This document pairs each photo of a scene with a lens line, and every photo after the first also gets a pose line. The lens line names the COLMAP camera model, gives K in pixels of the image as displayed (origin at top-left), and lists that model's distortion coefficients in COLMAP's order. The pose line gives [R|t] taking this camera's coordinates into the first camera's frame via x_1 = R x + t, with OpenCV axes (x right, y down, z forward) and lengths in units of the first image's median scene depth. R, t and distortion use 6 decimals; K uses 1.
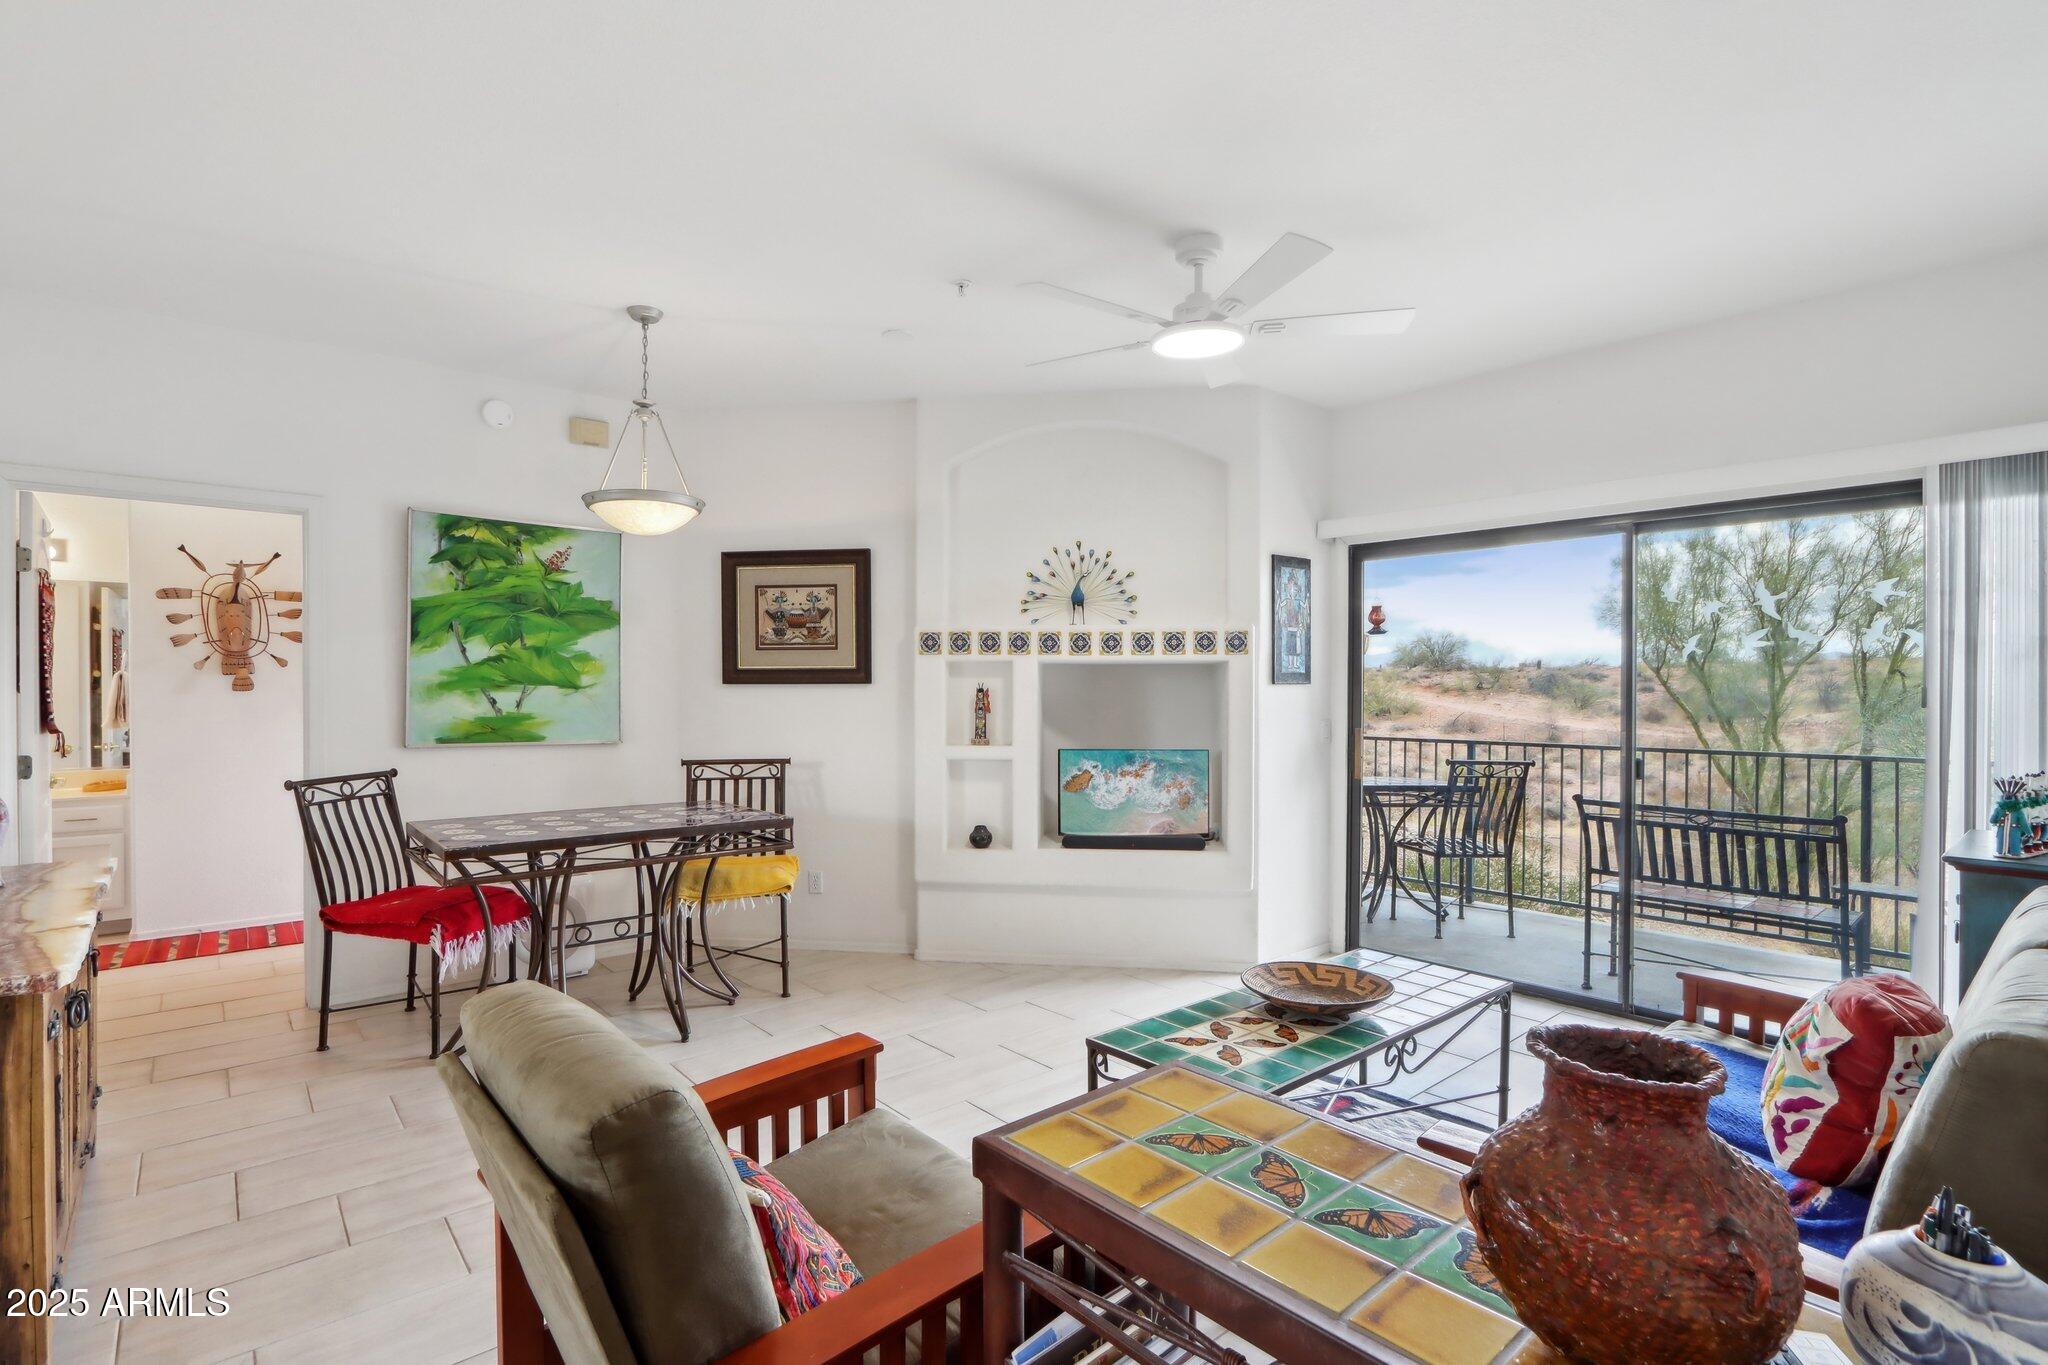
lens RADIAL K [[948.0, 0, 1011.8], [0, 948.0, 702.4], [0, 0, 1]] dist [-0.006804, 0.000373]
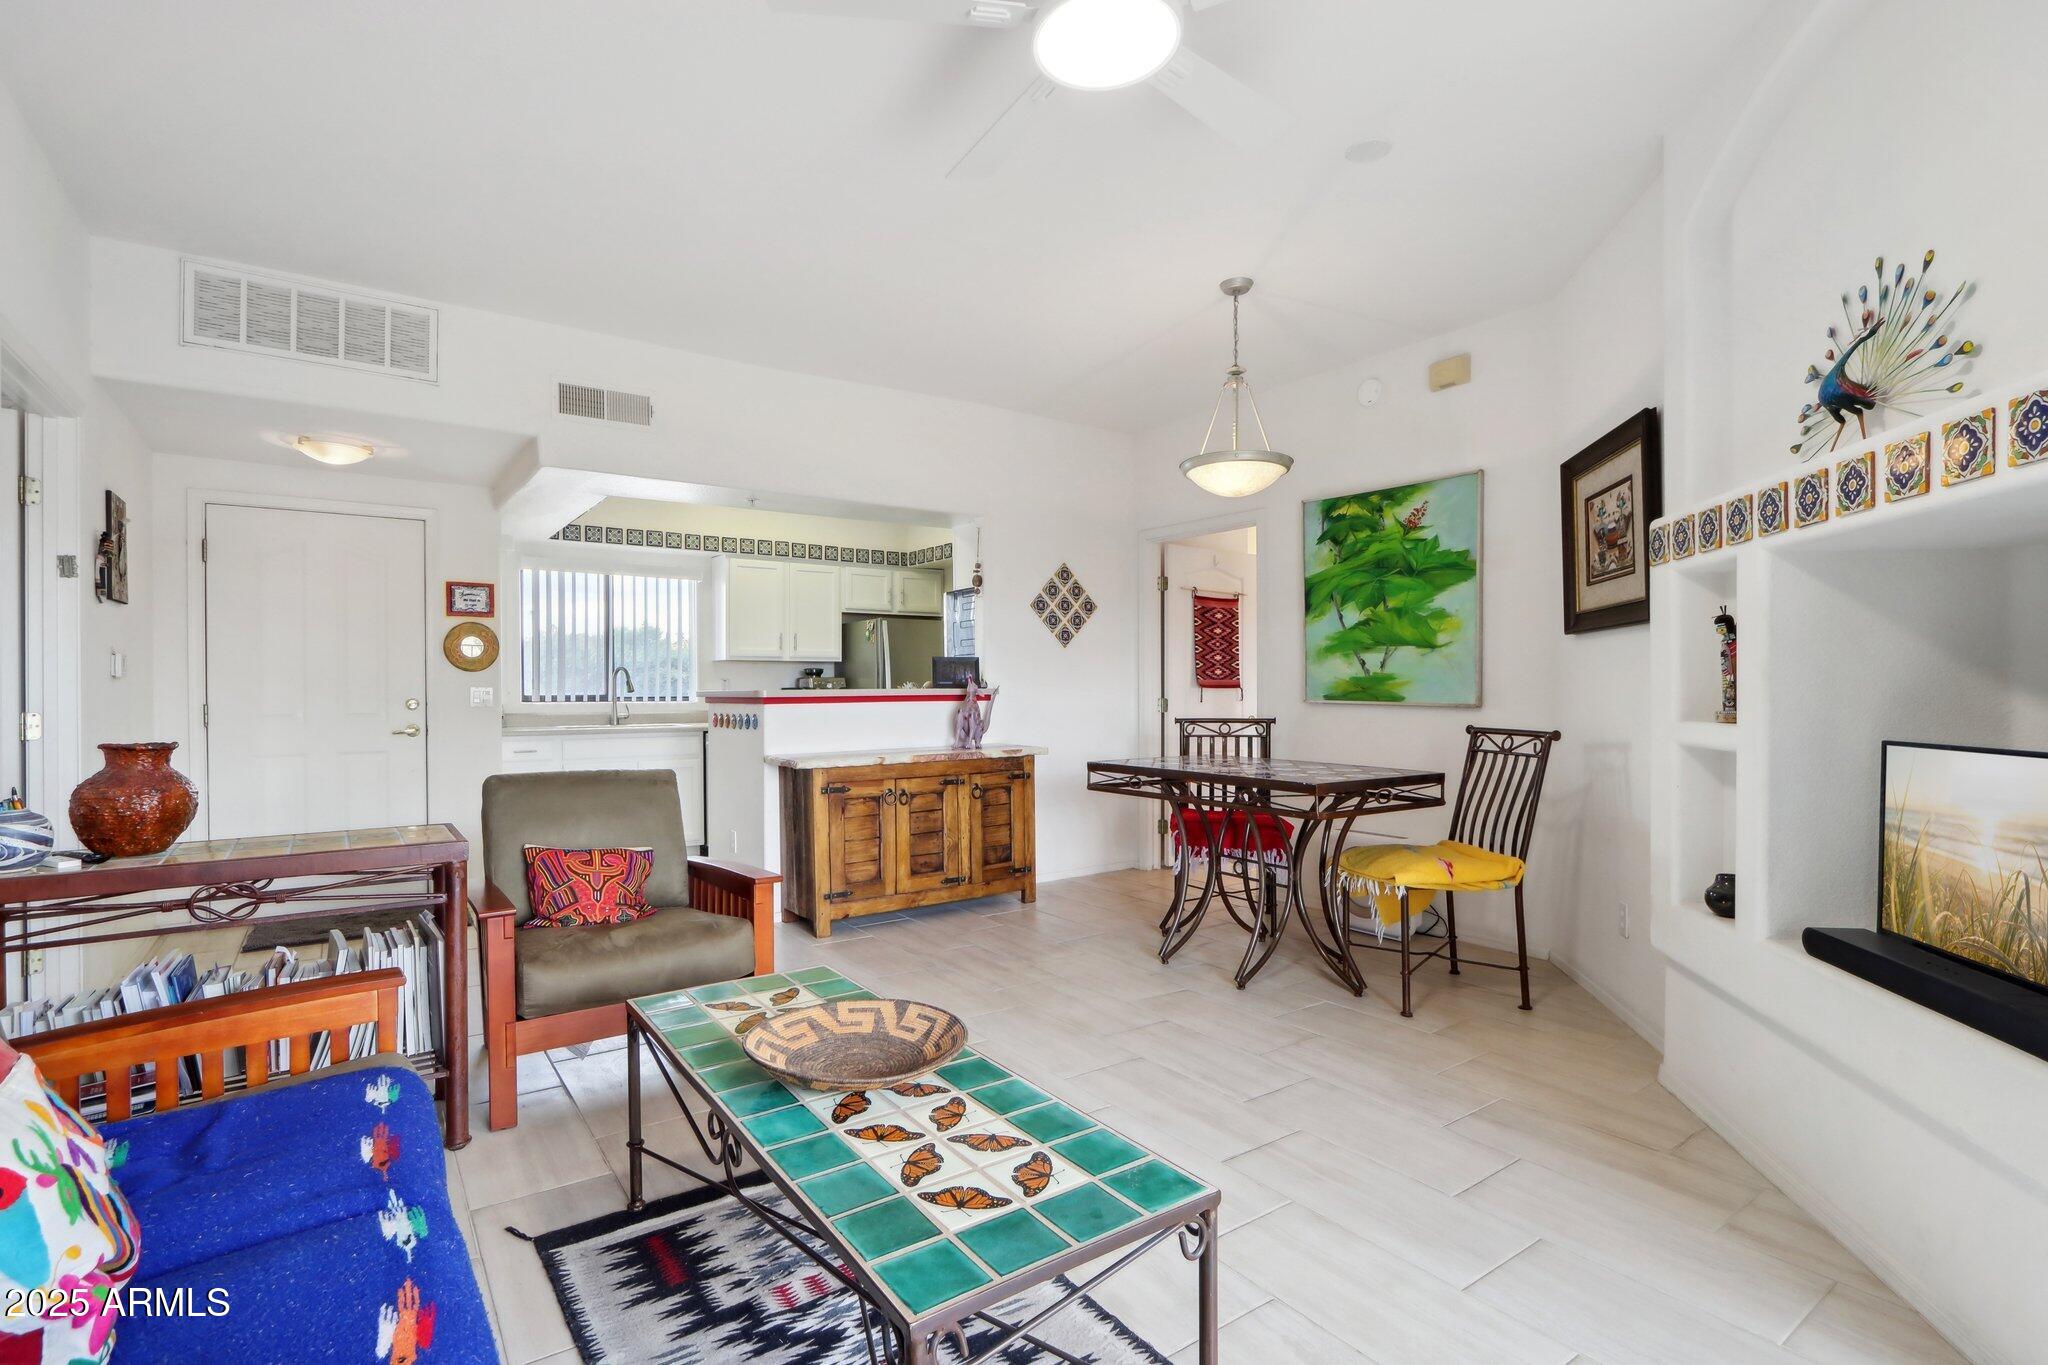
lens RADIAL K [[948.0, 0, 1021.5], [0, 948.0, 697.9], [0, 0, 1]] dist [-0.006804, 0.000373]
pose [[-0.056622, 0.017687, -0.998239, 0.527888], [0.003821, 0.999840, 0.017499, 0.018034], [0.998388, -0.002824, -0.056681, 0.647483]]
